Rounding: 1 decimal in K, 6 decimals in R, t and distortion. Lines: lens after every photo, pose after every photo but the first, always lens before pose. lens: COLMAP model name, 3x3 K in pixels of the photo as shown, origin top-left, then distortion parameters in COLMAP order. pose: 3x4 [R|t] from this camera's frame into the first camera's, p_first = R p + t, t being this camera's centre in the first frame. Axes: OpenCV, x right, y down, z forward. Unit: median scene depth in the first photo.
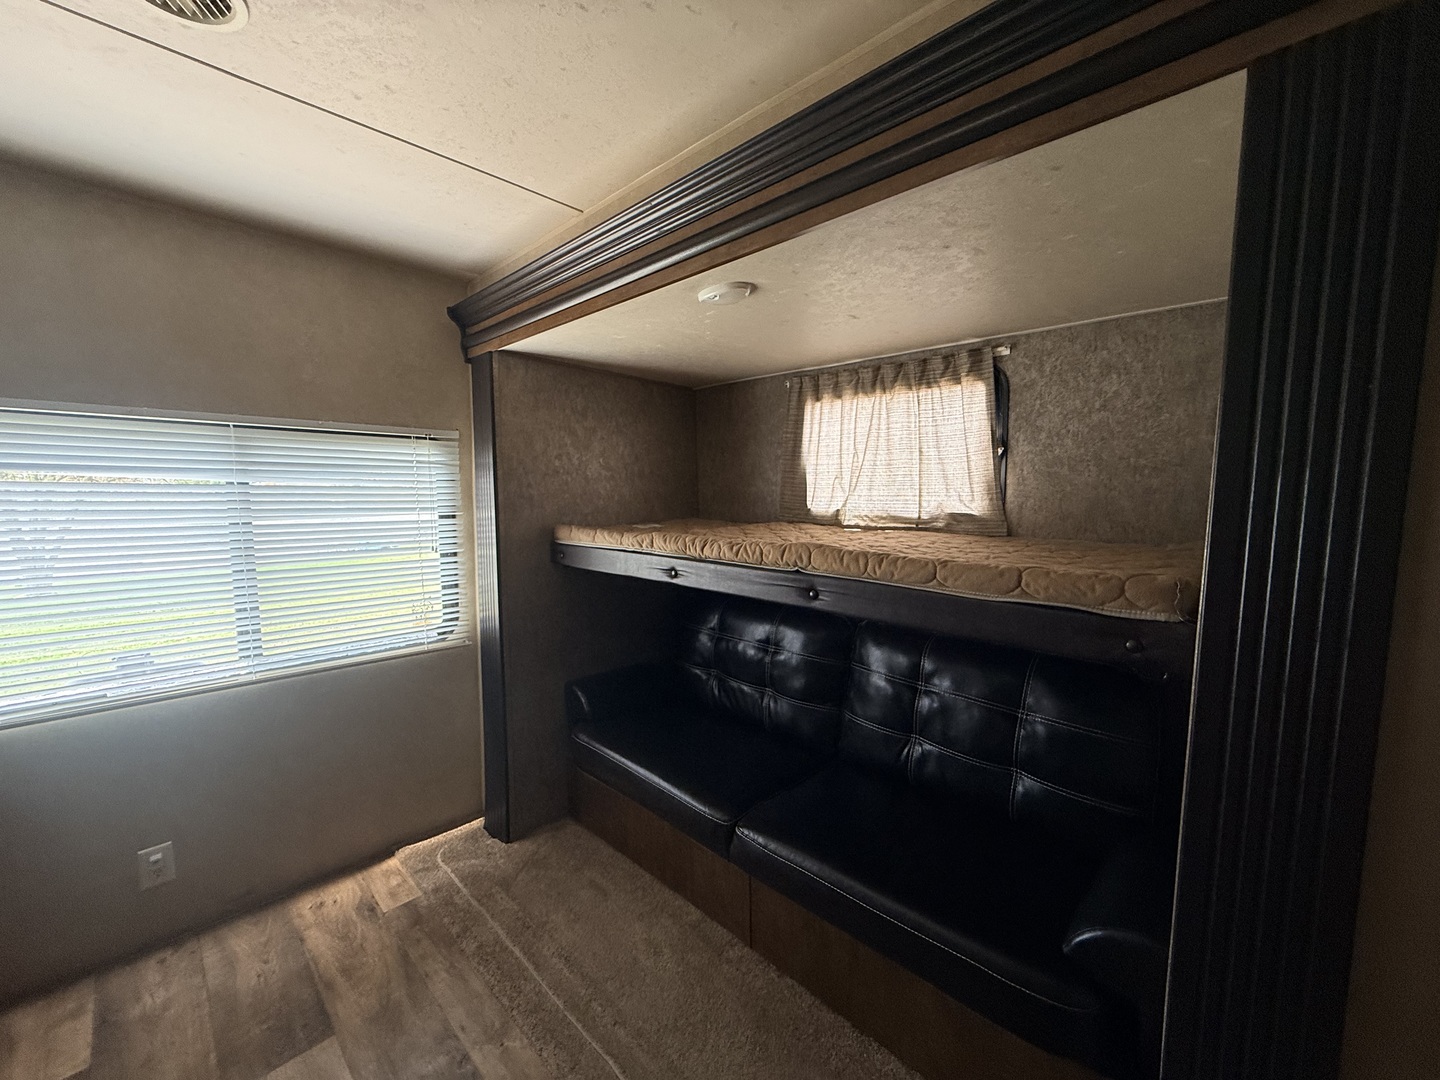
lens RADIAL K [[577.5, 0, 726.6], [0, 577.5, 542.2], [0, 0, 1]] dist [-0.001766, 0.000741]
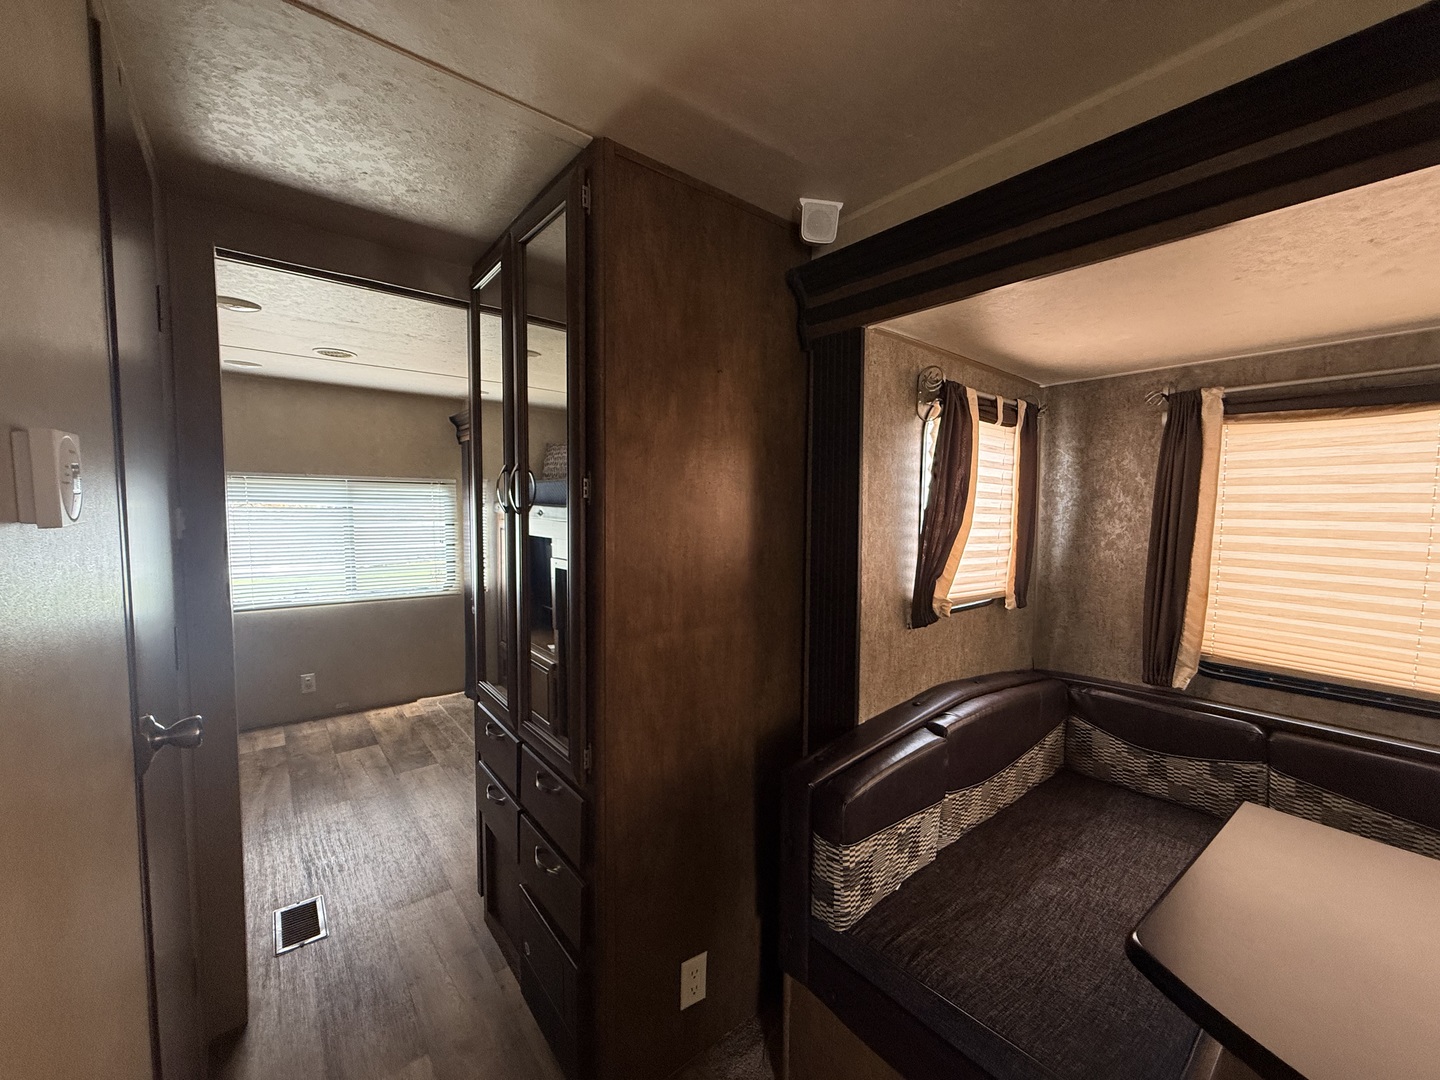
lens RADIAL K [[577.5, 0, 749.2], [0, 577.5, 523.9], [0, 0, 1]] dist [-0.001766, 0.000741]
pose [[0.995793, -0.003126, -0.091578, 0.787851], [-0.000353, 0.999280, -0.037946, 0.029353], [0.091631, 0.037818, 0.995075, -0.934405]]
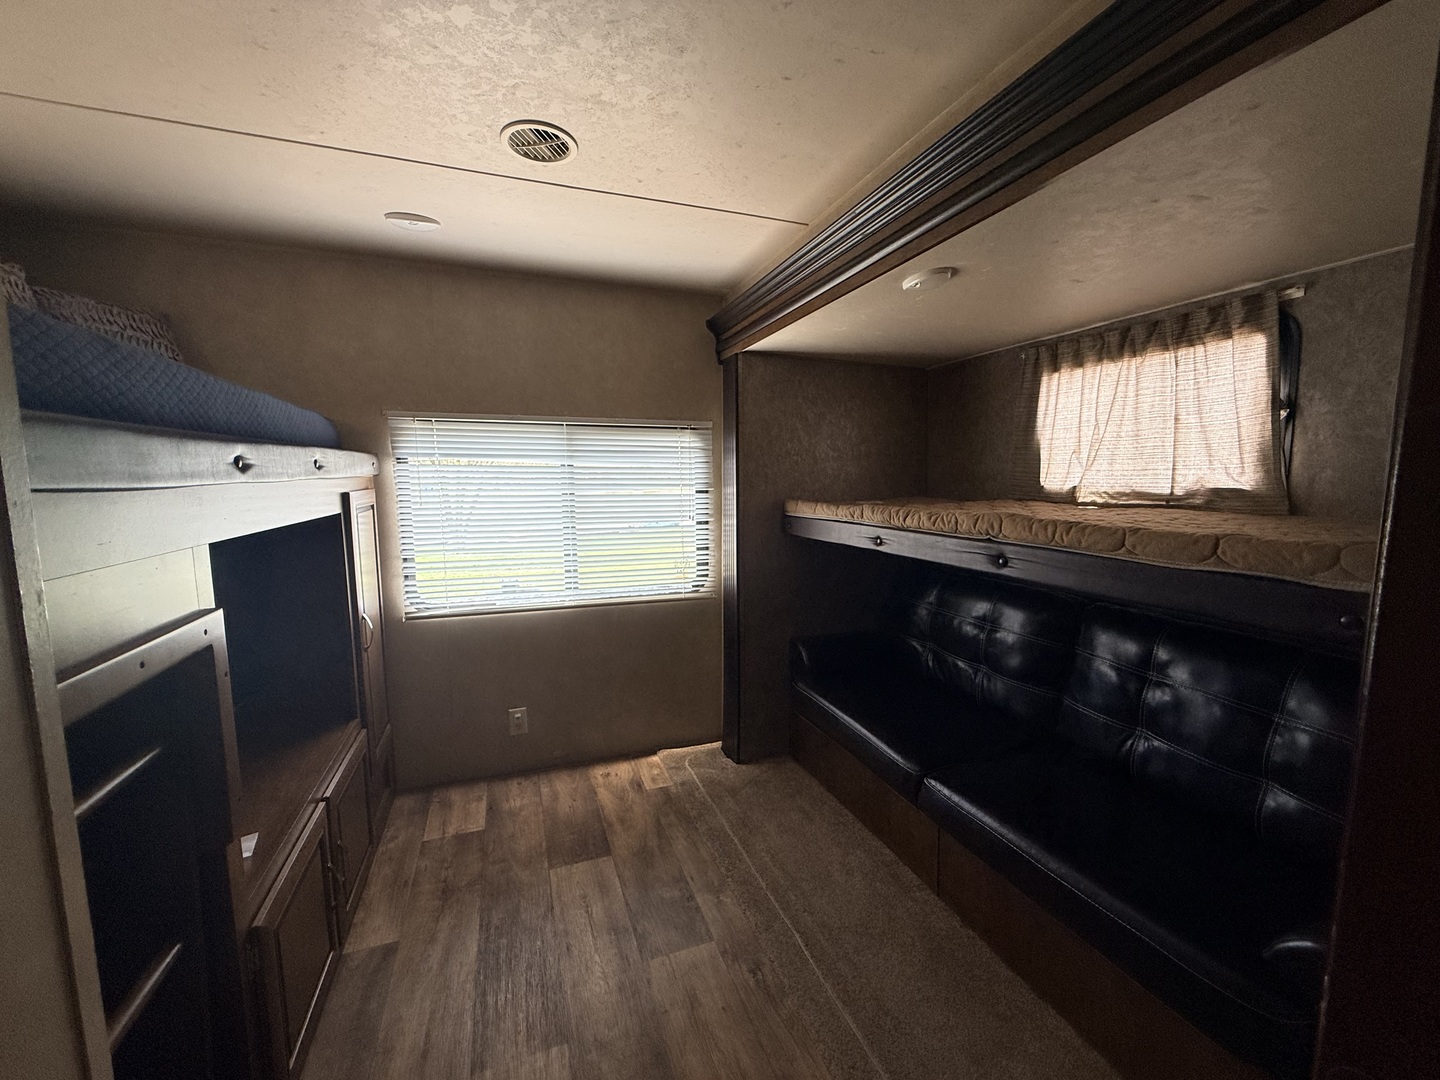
lens RADIAL K [[577.5, 0, 726.3], [0, 577.5, 540.3], [0, 0, 1]] dist [-0.001766, 0.000741]
pose [[0.905101, 0.038687, -0.423433, 0.104516], [-0.030832, 0.999202, 0.025389, 0.031335], [0.424077, -0.009924, 0.905572, -0.110454]]
